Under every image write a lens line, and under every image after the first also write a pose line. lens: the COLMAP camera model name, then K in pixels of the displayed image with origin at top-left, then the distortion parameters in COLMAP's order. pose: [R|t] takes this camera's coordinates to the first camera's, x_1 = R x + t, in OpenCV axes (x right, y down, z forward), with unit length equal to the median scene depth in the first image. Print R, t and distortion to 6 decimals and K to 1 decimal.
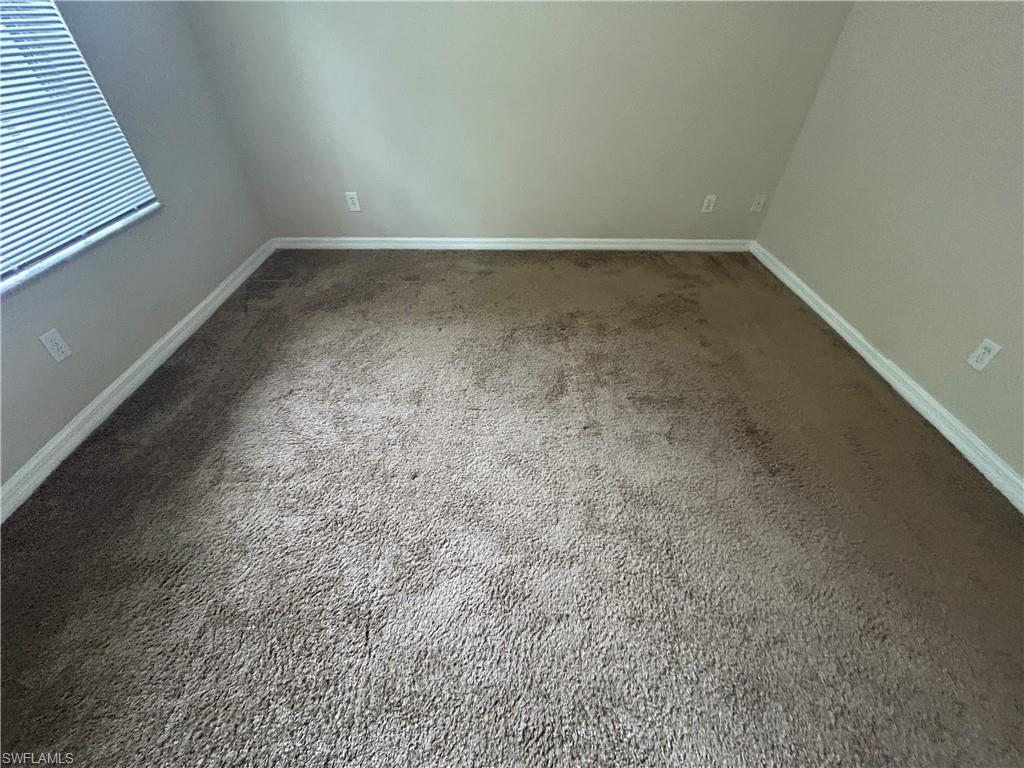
lens RADIAL K [[416.7, 0, 511.6], [0, 416.7, 385.8], [0, 0, 1]] dist [0.000285, 0.000902]
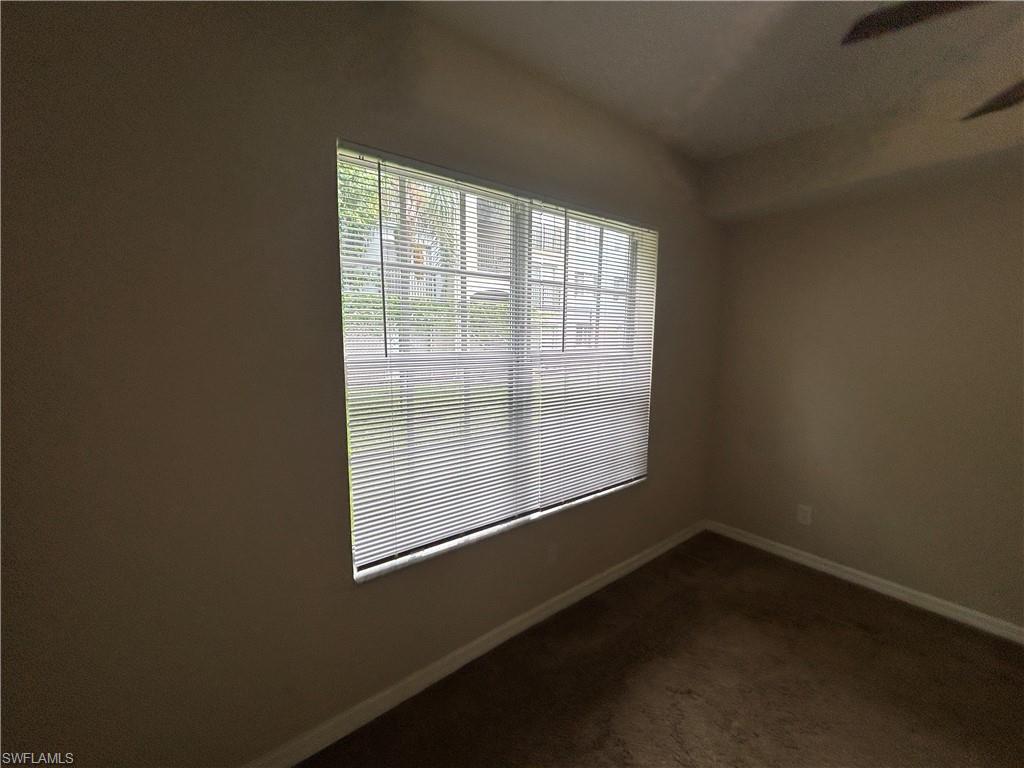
lens RADIAL K [[416.7, 0, 511.6], [0, 416.7, 385.8], [0, 0, 1]] dist [0.000285, 0.000902]
pose [[0.613032, 0.083534, -0.785630, -0.078754], [-0.523379, 0.787839, -0.324628, -0.011444], [0.591832, 0.610190, 0.526691, -0.113362]]
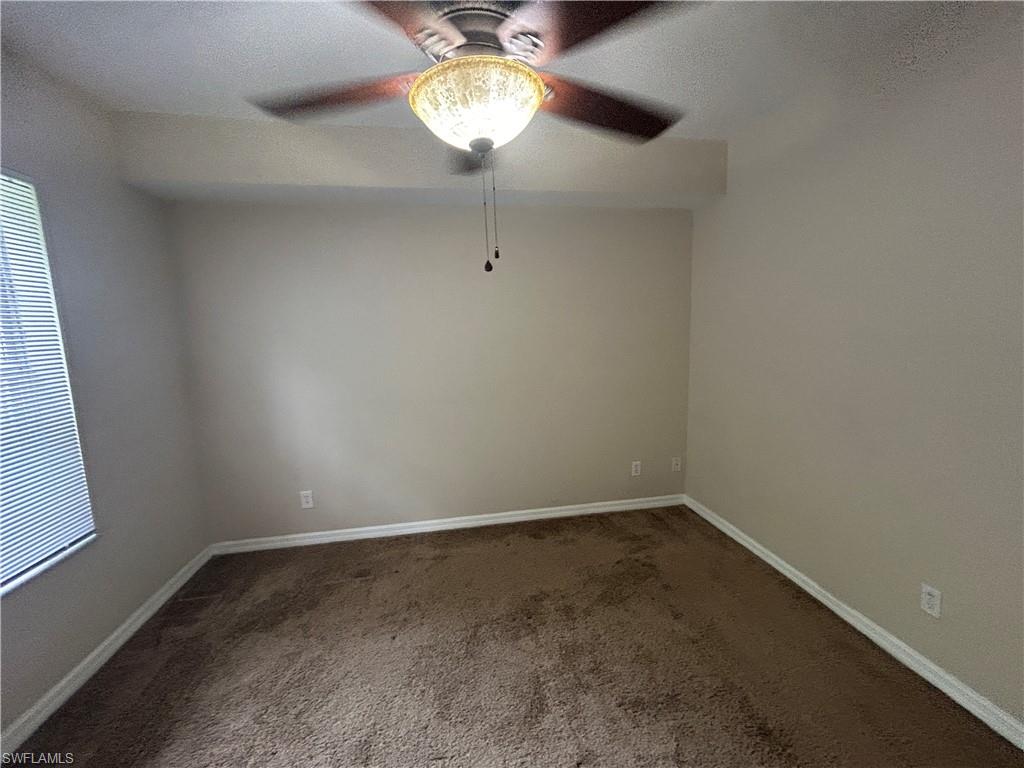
lens RADIAL K [[416.7, 0, 511.6], [0, 416.7, 385.8], [0, 0, 1]] dist [0.000285, 0.000902]
pose [[0.987573, -0.066065, 0.142602, -0.014282], [0.133833, 0.829210, -0.542678, -0.062995], [-0.082395, 0.555019, 0.827747, -0.053212]]
